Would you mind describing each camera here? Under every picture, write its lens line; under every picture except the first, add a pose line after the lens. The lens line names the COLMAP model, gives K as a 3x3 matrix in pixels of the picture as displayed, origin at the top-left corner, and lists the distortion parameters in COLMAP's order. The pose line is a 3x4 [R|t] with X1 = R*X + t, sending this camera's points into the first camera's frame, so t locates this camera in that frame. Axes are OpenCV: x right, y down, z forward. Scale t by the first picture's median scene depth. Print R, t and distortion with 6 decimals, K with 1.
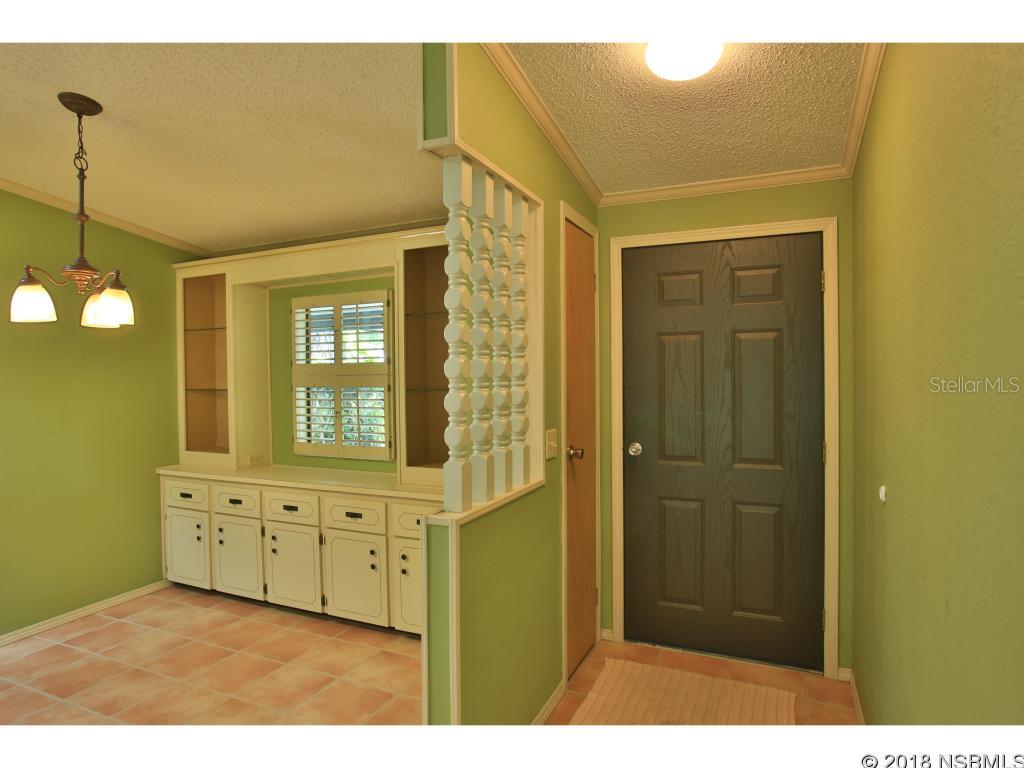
lens RADIAL K [[594.8, 0, 509.7], [0, 594.8, 381.7], [0, 0, 1]] dist [-0.073547, 0.043326]
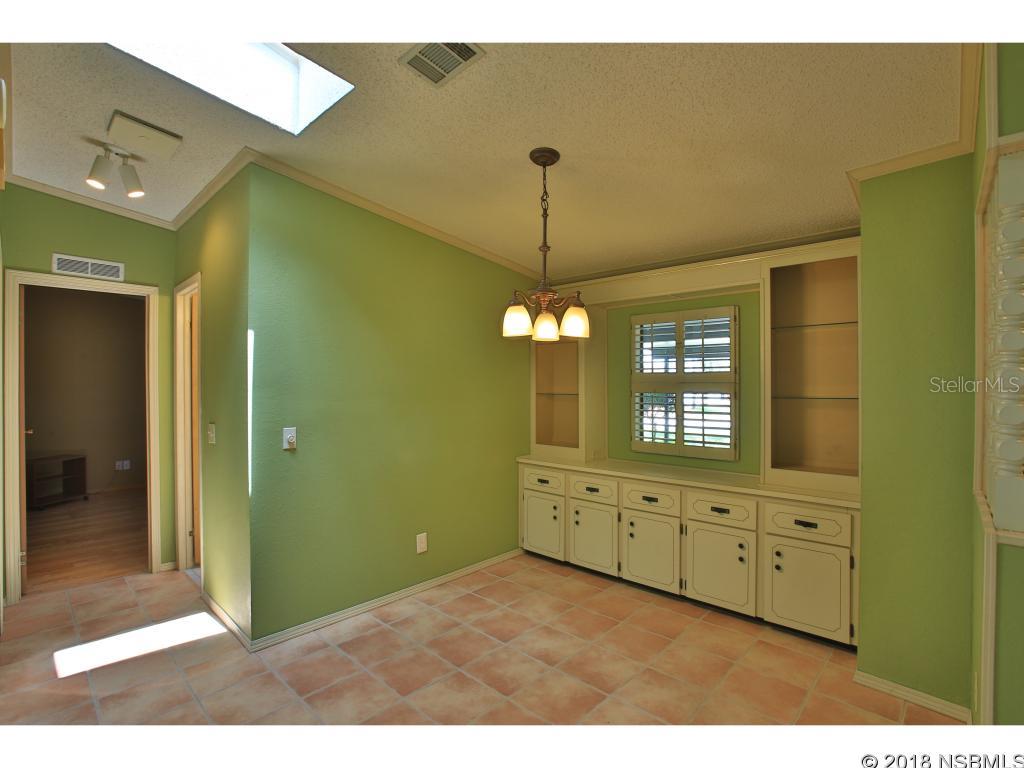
lens RADIAL K [[488.5, 0, 504.1], [0, 488.5, 382.0], [0, 0, 1]] dist [-0.087792, 0.039663]
pose [[0.941774, 0.008077, -0.336150, -0.324916], [-0.012481, 0.999862, -0.010941, 0.001972], [0.336015, 0.014500, 0.941745, 0.021195]]
